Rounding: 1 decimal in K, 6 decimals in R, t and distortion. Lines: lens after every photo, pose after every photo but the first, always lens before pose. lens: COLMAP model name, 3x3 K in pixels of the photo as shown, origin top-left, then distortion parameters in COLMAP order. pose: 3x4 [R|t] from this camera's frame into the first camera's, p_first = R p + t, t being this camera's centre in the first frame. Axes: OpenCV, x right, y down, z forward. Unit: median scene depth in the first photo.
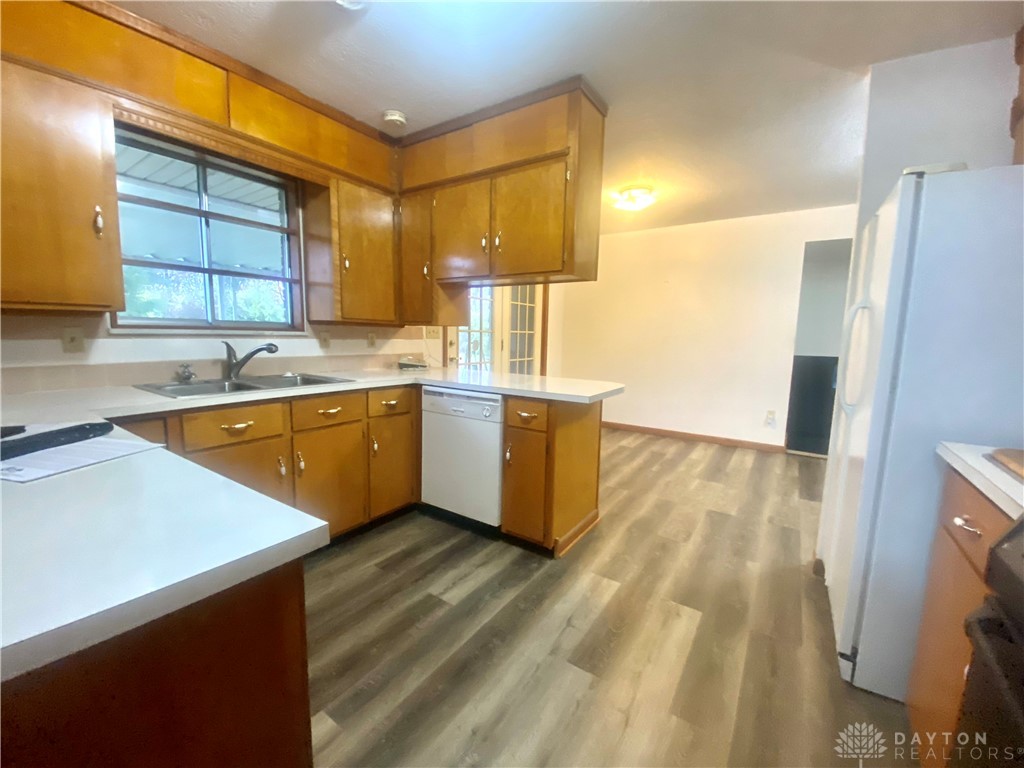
lens RADIAL K [[411.7, 0, 508.2], [0, 411.7, 385.5], [0, 0, 1]] dist [-0.000989, -0.000182]
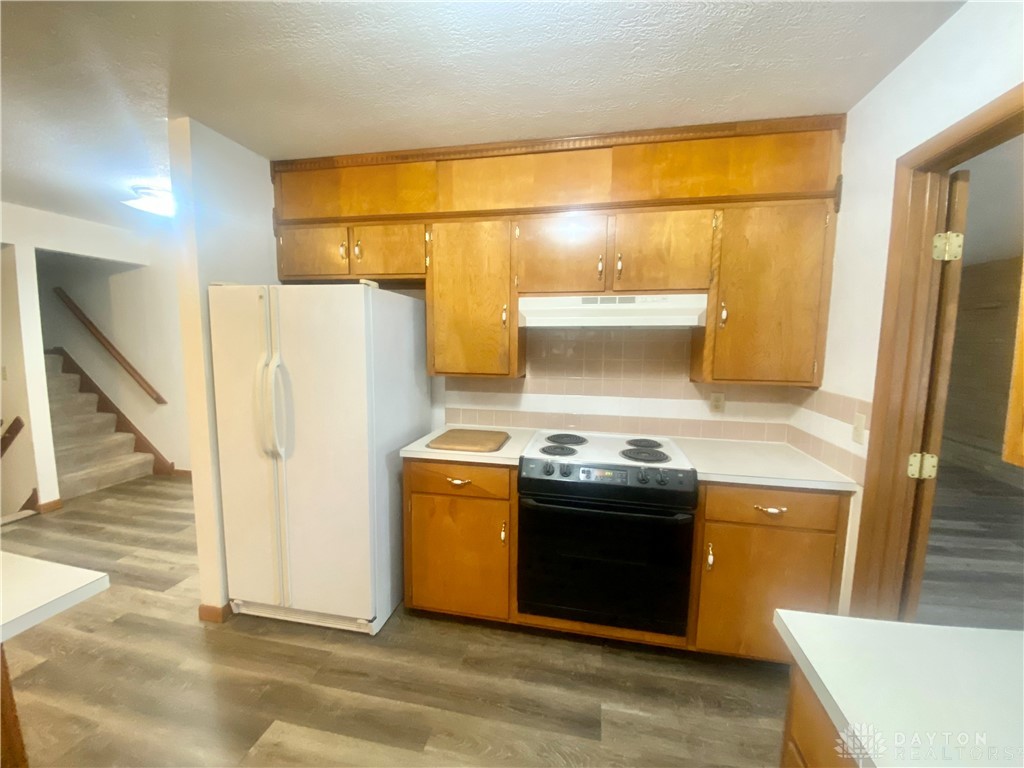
lens RADIAL K [[444.3, 0, 512.0], [0, 444.3, 384.0], [0, 0, 1]] dist [-0.014825, -0.000304]
pose [[-0.376092, -0.122536, 0.918444, -0.384862], [0.097810, 0.980429, 0.170858, -0.199787], [-0.921405, 0.154091, -0.356746, 0.620364]]
